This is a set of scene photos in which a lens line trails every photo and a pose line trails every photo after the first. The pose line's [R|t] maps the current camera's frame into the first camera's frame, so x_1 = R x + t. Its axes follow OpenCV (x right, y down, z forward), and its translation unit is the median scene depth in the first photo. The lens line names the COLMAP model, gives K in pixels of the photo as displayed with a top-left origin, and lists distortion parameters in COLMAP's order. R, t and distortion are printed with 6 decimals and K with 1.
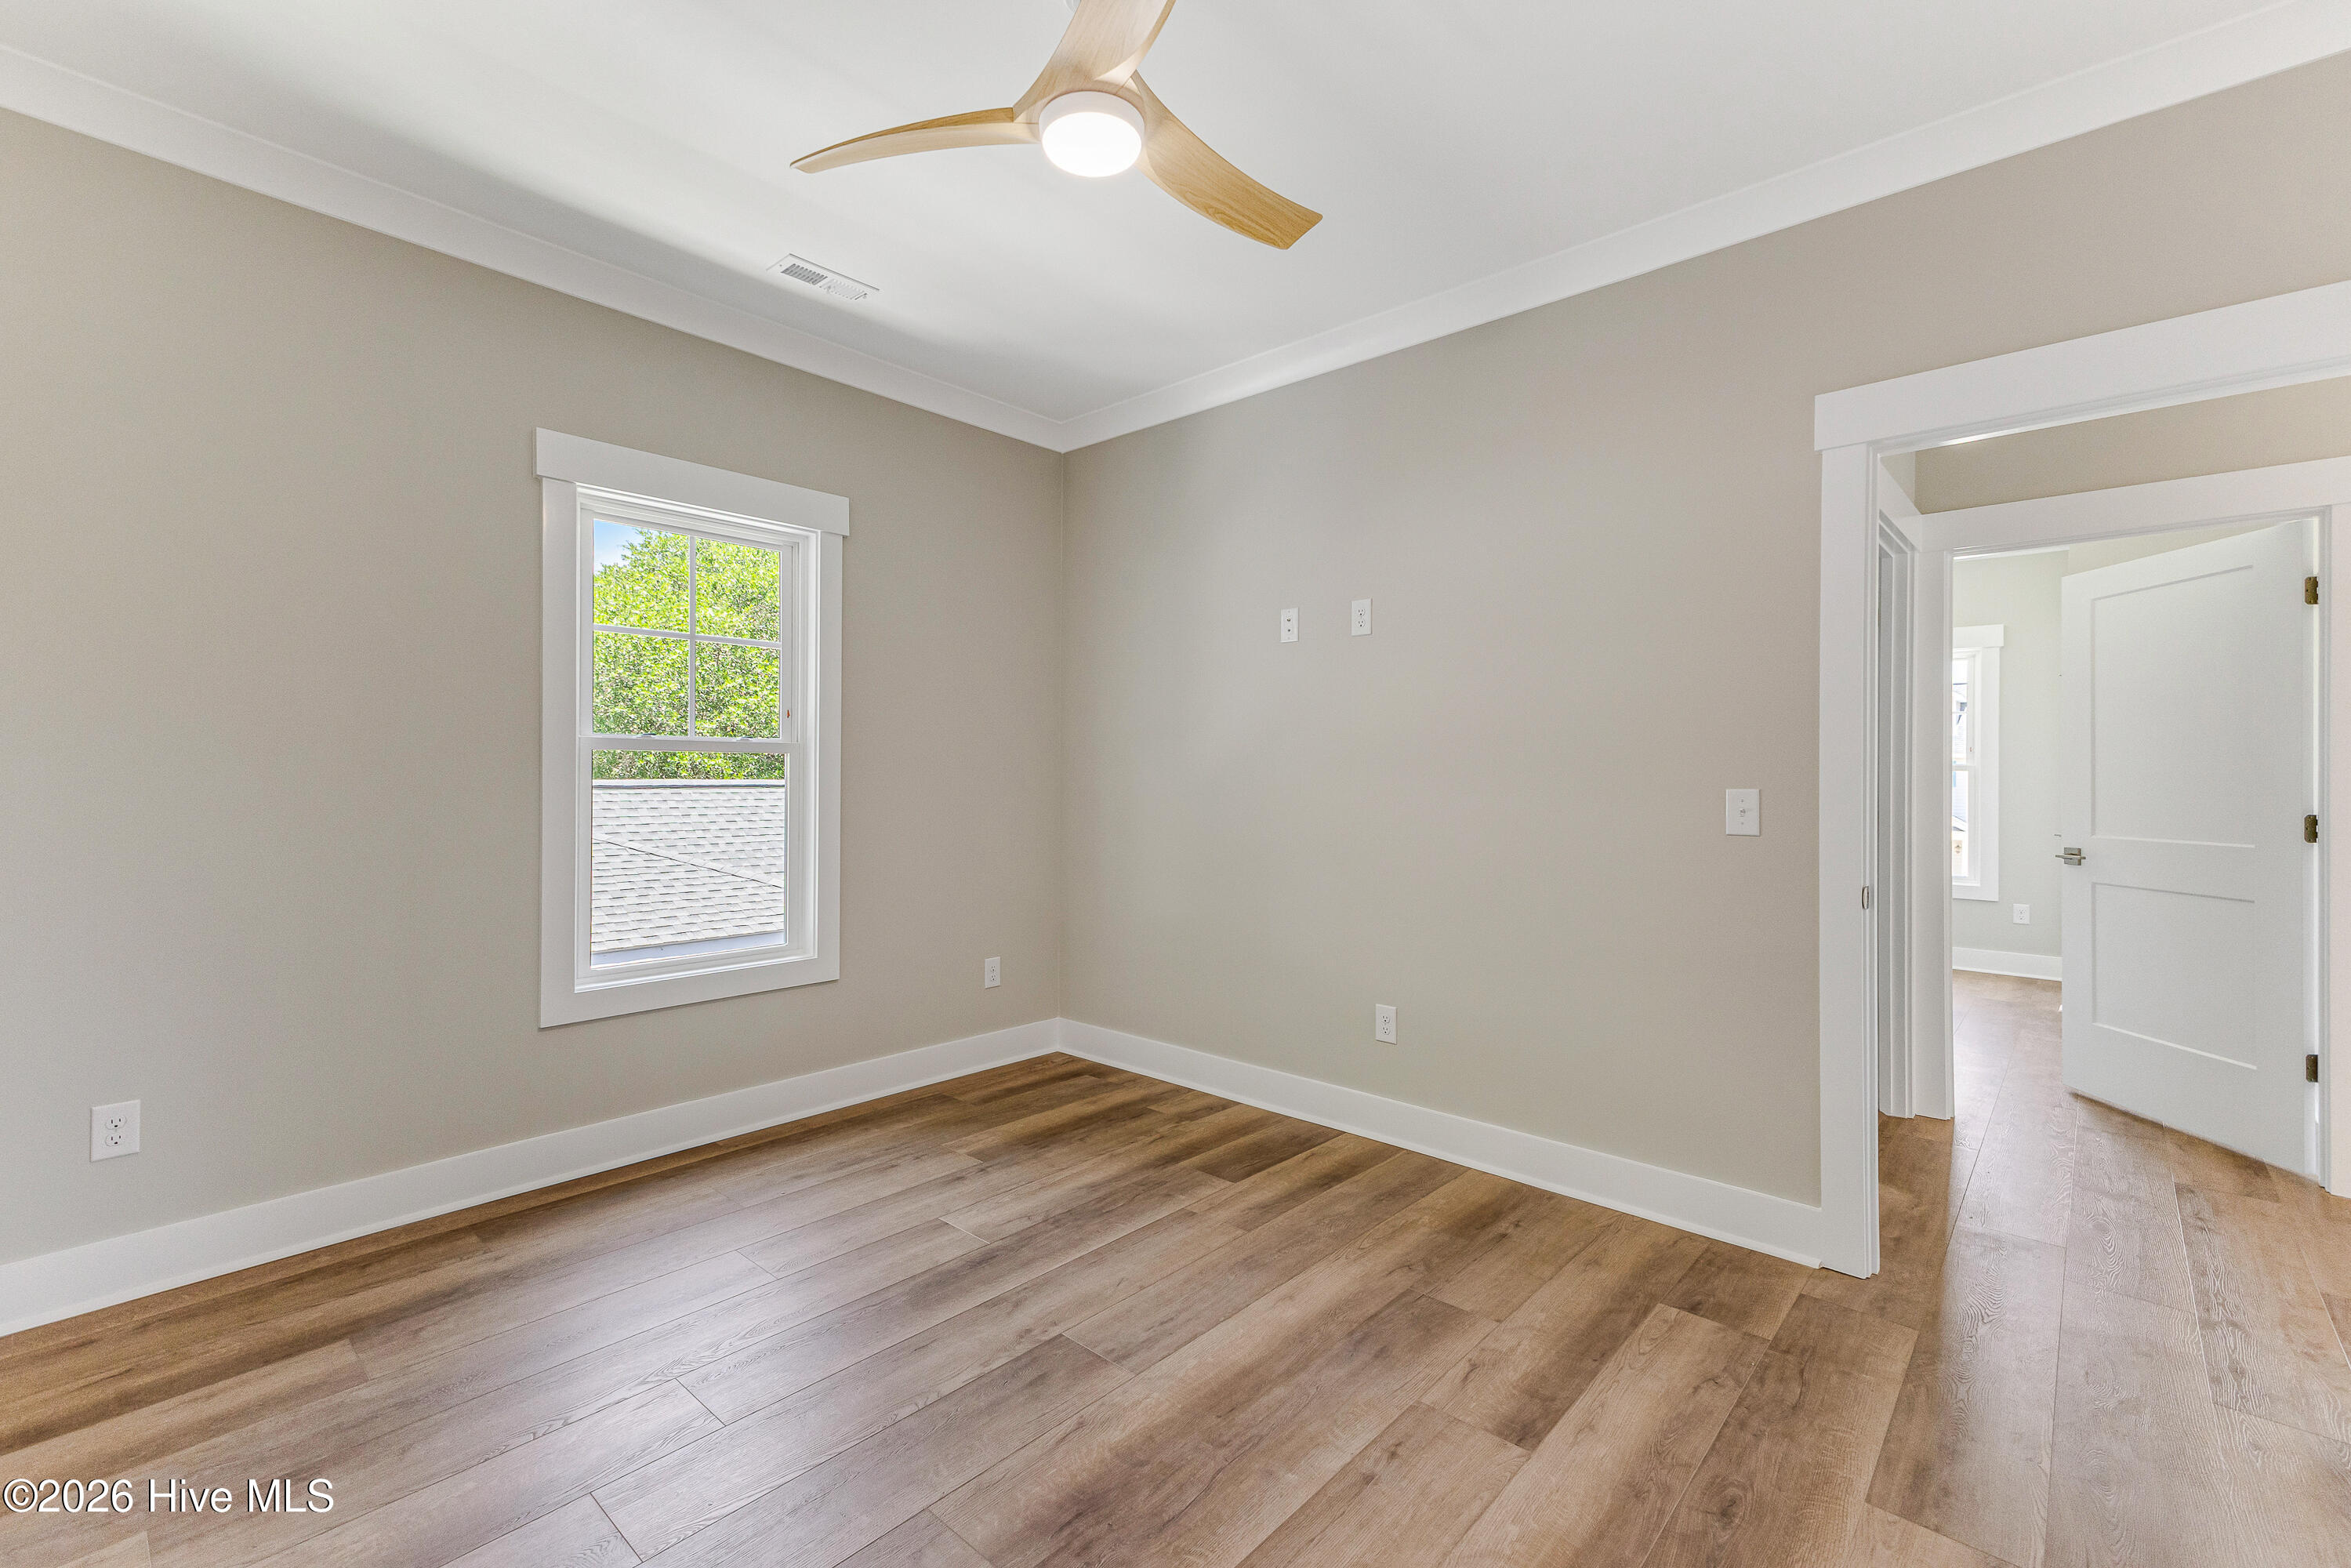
lens RADIAL K [[1025.1, 0, 1174.2], [0, 1025.1, 775.5], [0, 0, 1]] dist [0.024844, 0.000154]
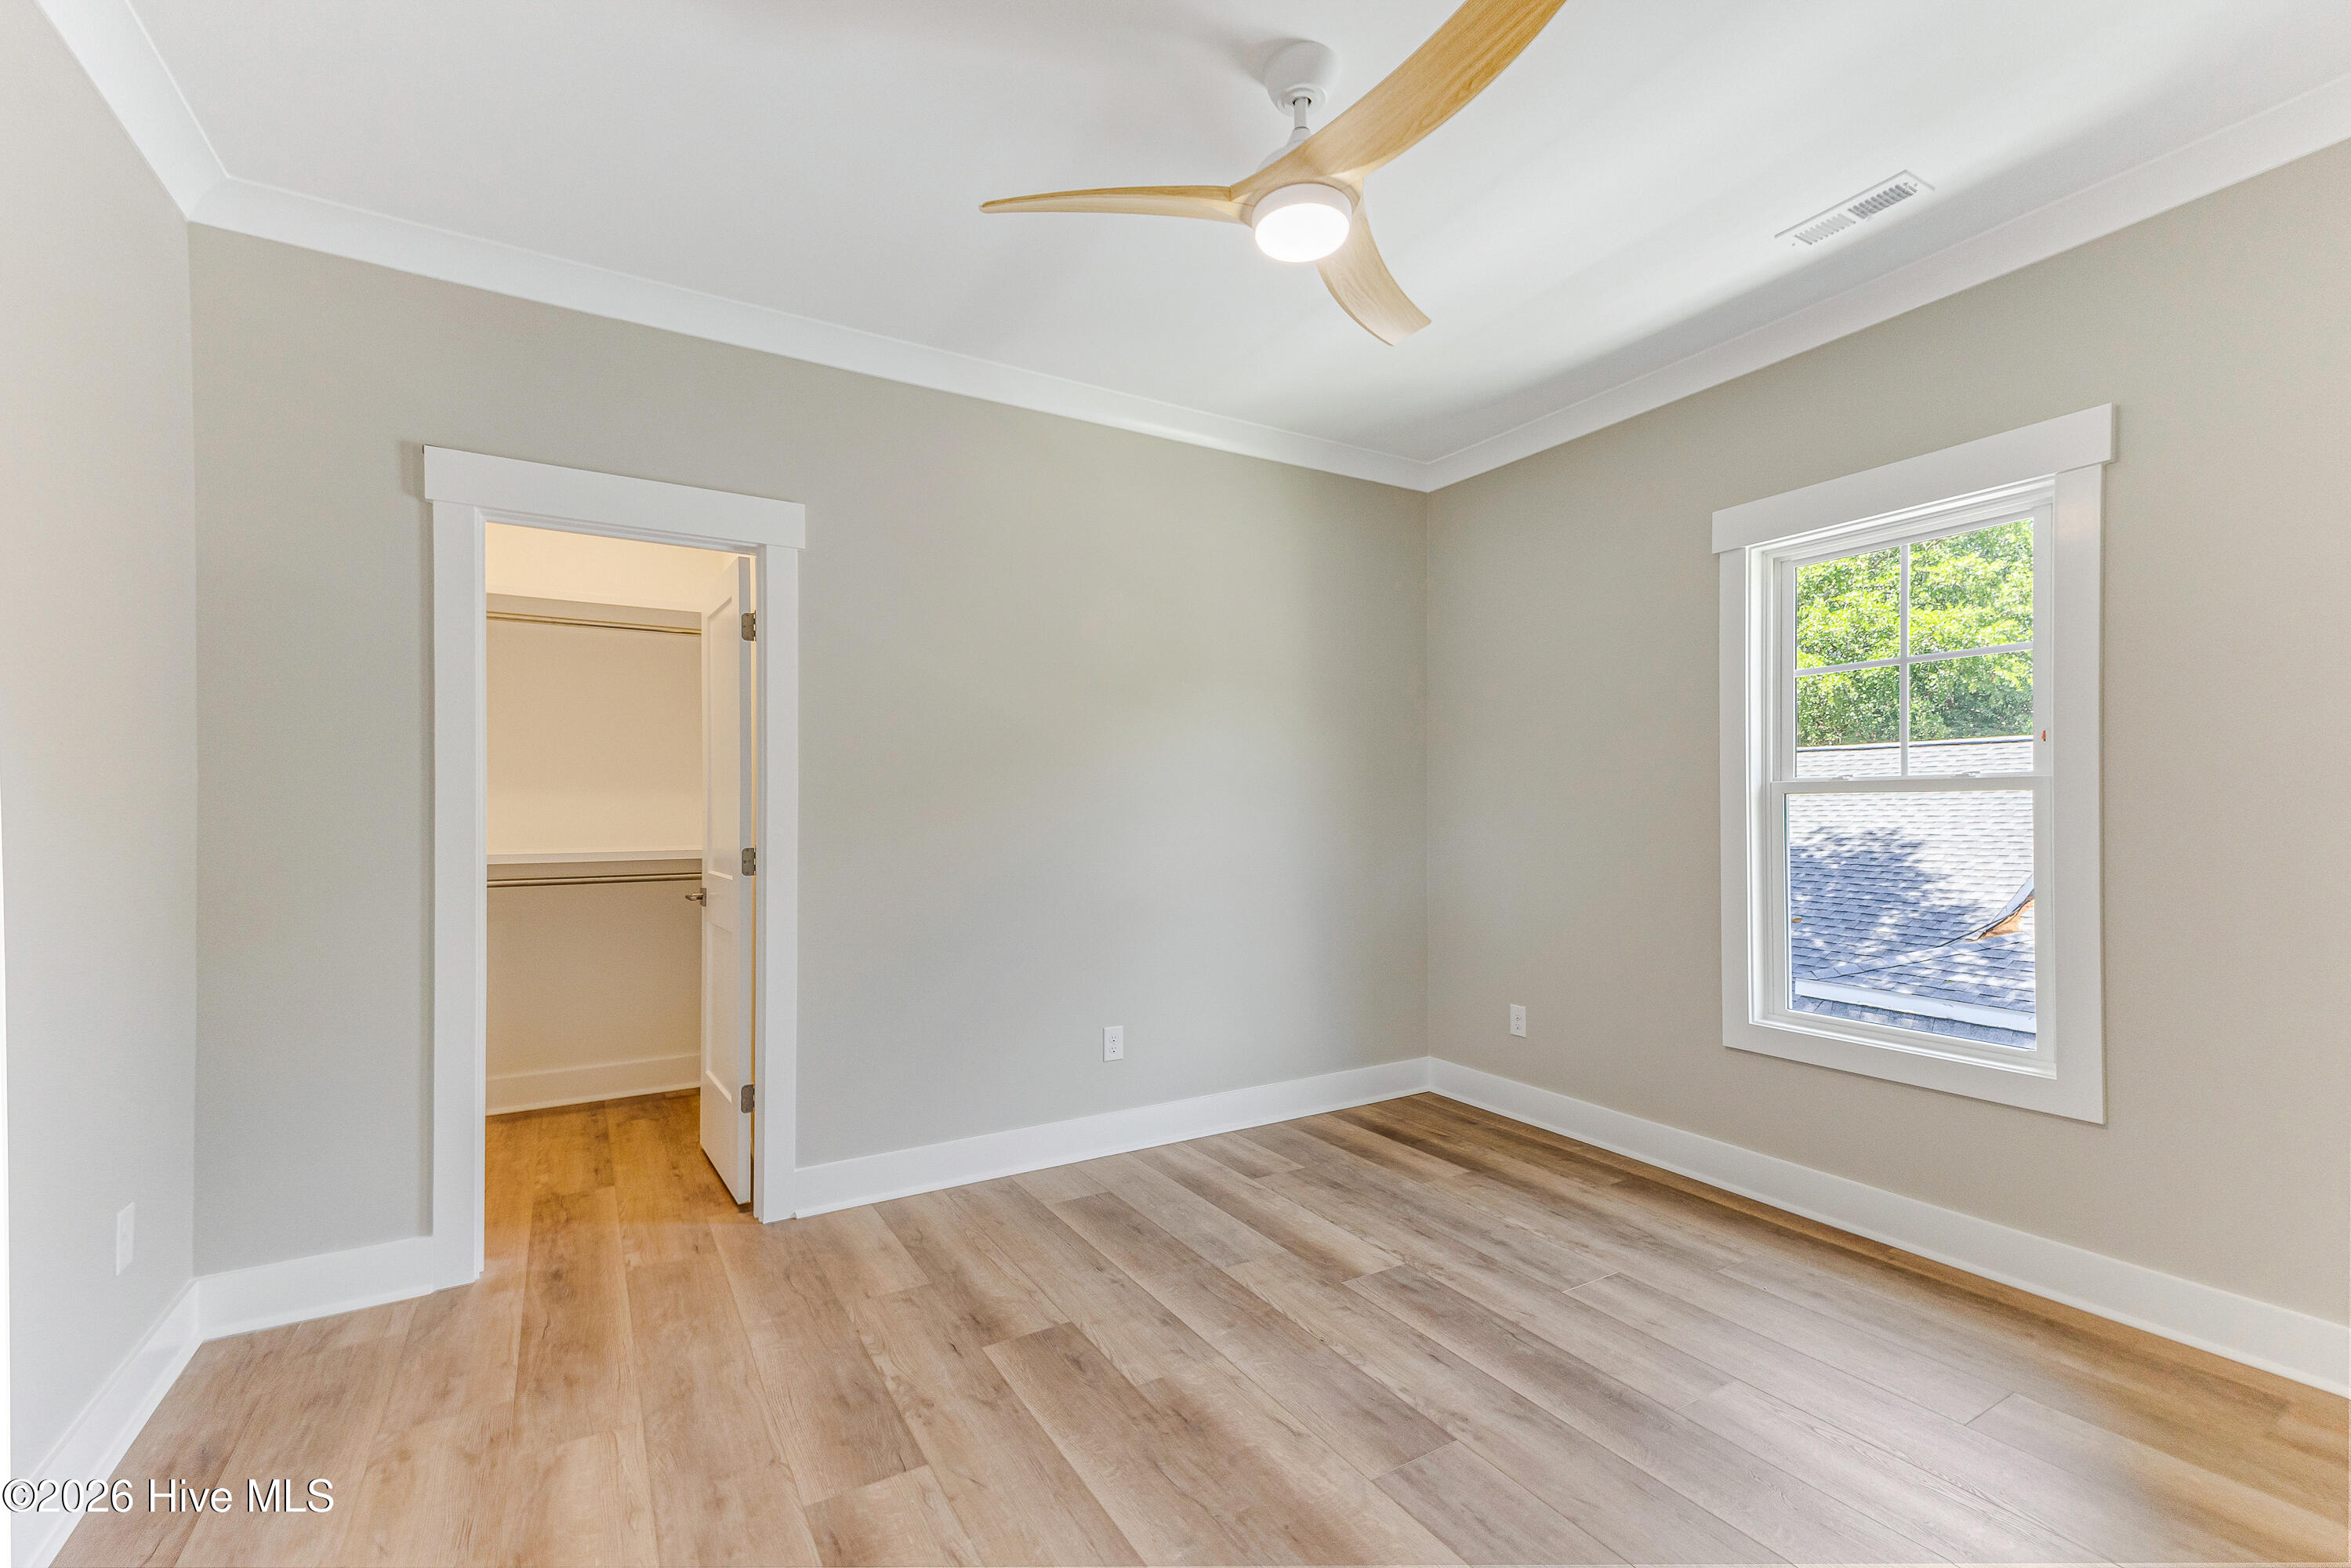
lens RADIAL K [[1025.1, 0, 1192.7], [0, 1025.1, 803.9], [0, 0, 1]] dist [0.024844, 0.000154]
pose [[-0.291168, -0.001371, -0.956671, 0.630066], [0.004956, 0.999983, -0.002941, -0.017217], [0.956659, -0.005597, -0.291156, 0.785185]]
